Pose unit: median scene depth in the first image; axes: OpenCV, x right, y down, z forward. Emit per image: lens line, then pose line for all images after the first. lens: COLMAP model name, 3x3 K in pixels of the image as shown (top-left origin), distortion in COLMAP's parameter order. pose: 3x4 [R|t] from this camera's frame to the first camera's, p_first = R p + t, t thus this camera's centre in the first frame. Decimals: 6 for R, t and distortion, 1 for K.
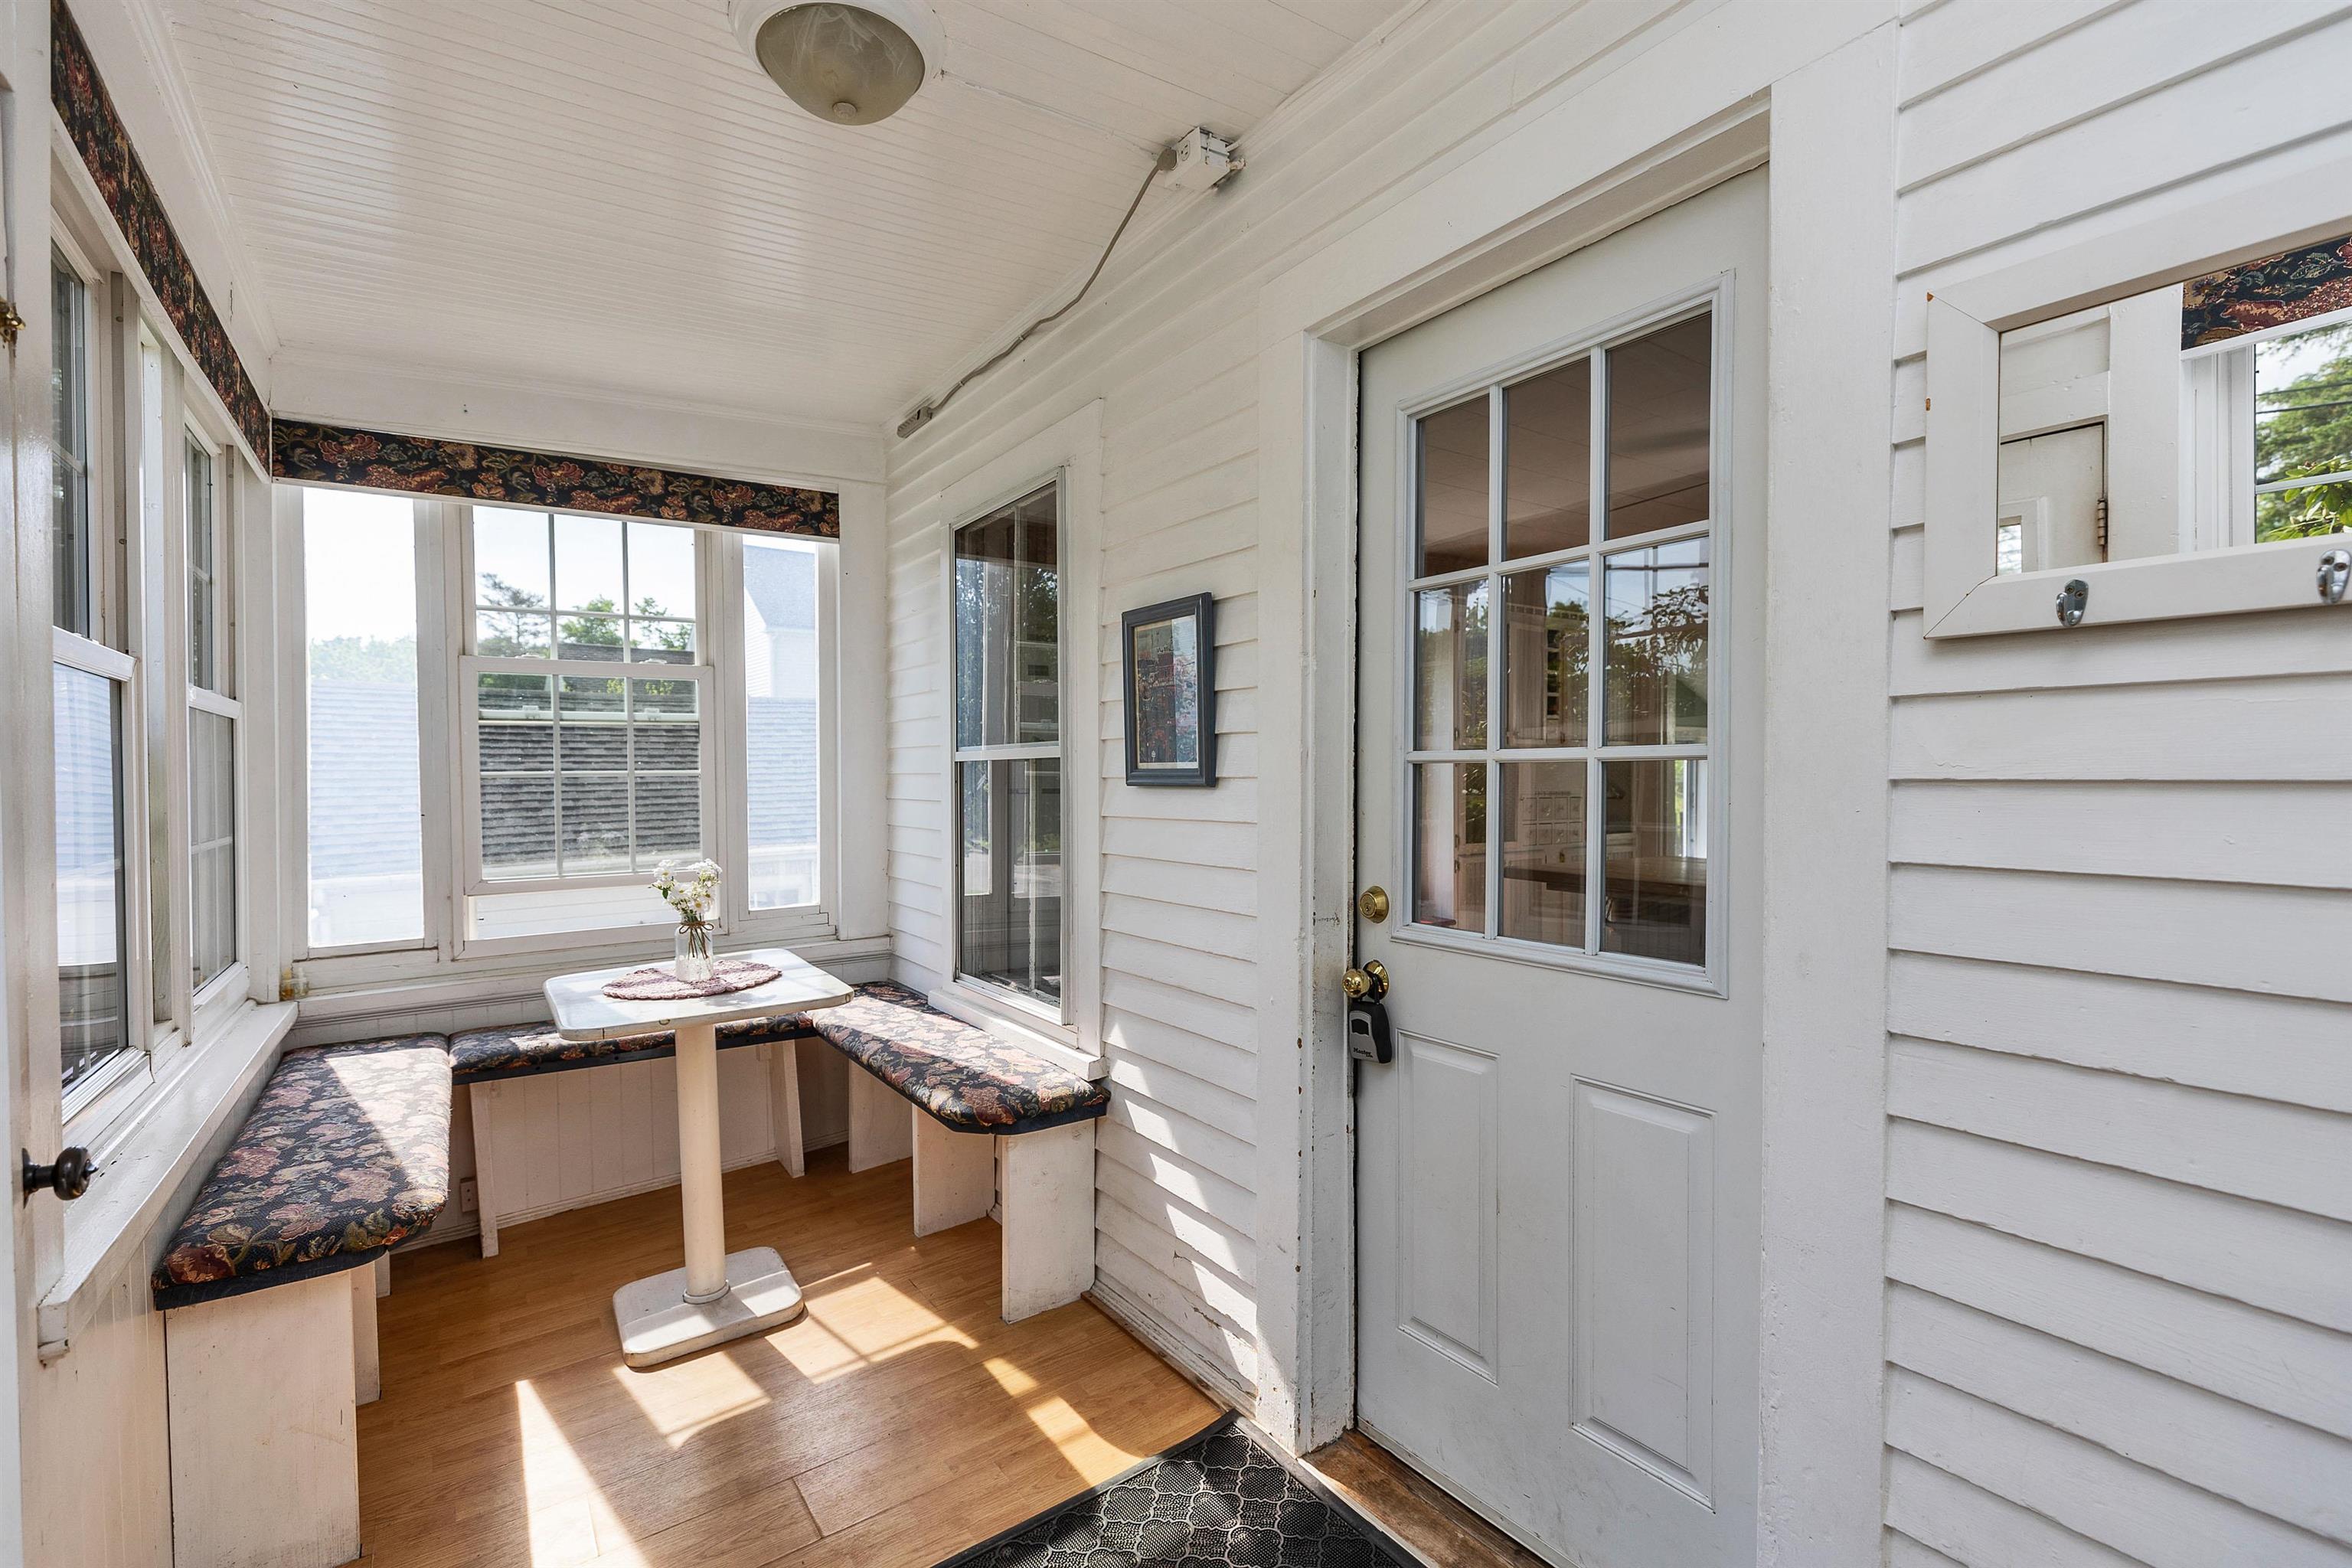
lens RADIAL K [[1075.7, 0, 1162.9], [0, 1075.7, 783.5], [0, 0, 1]] dist [0.003650, -0.000244]
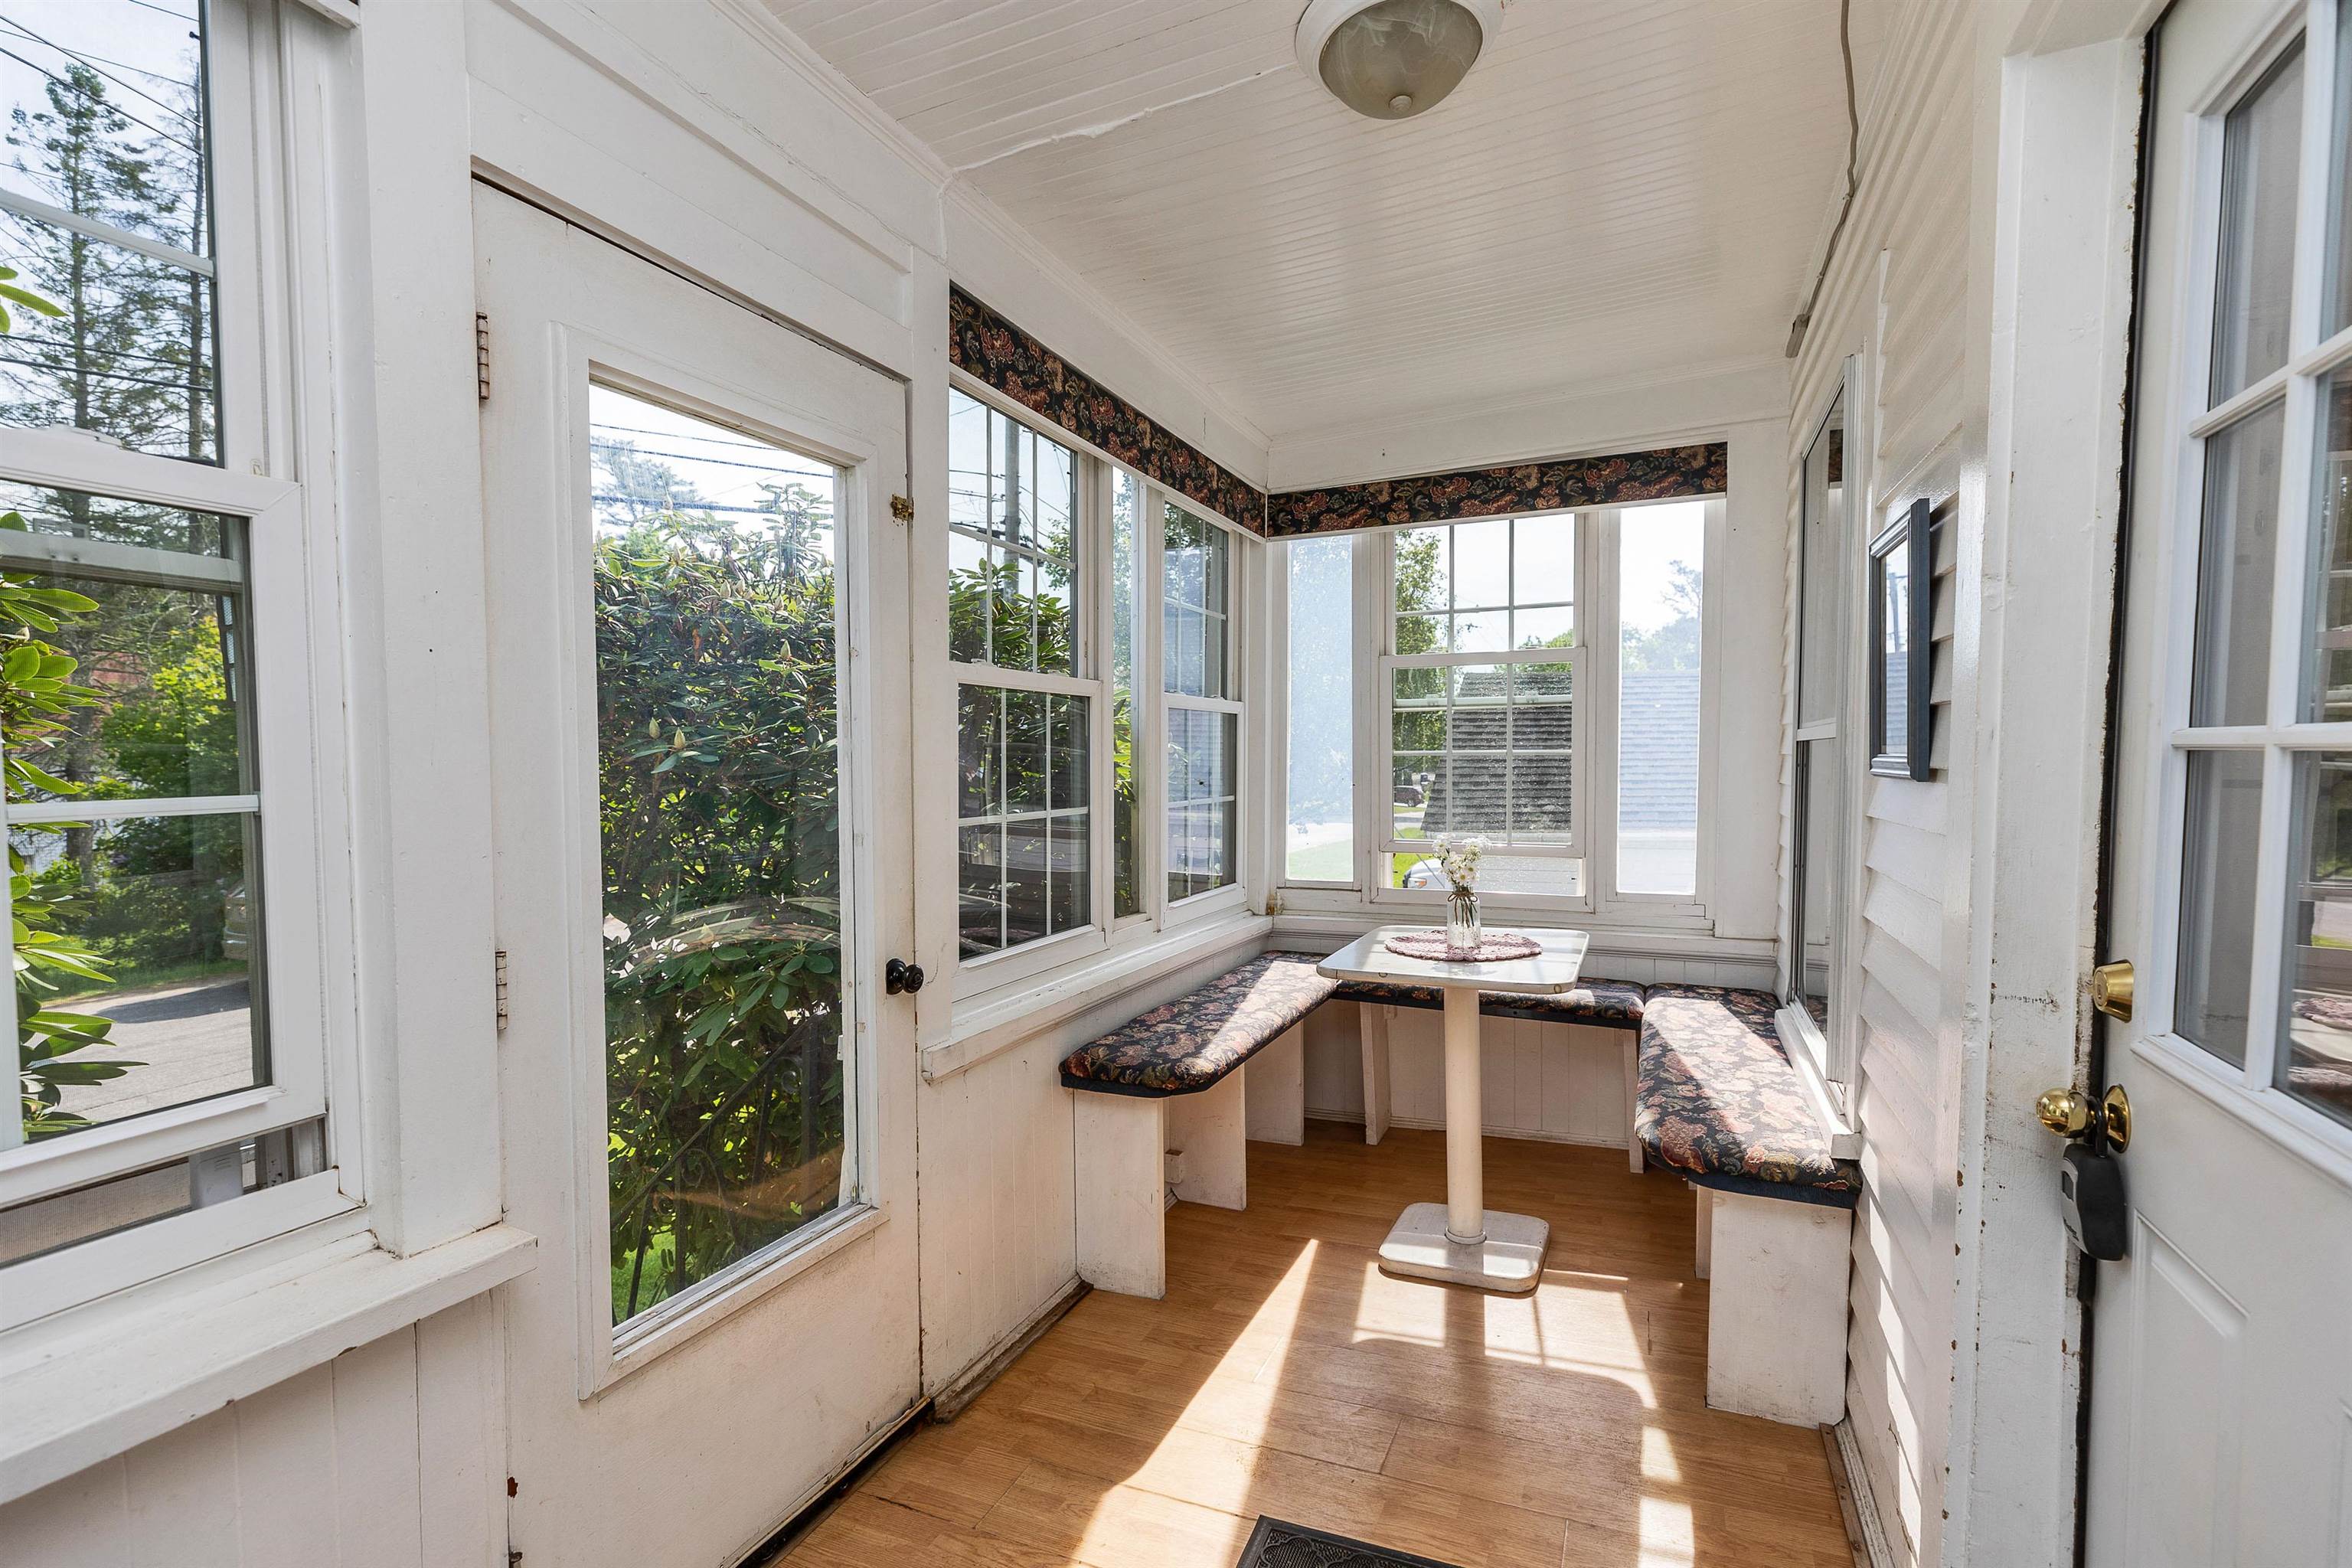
lens RADIAL K [[1071.0, 0, 1176.0], [0, 1071.0, 784.0], [0, 0, 1]] dist [-0.003326, -0.000202]
pose [[0.517278, 0.030947, -0.855258, 0.331104], [-0.008610, 0.999484, 0.030958, -0.010514], [0.855774, -0.008650, 0.517277, 0.202098]]
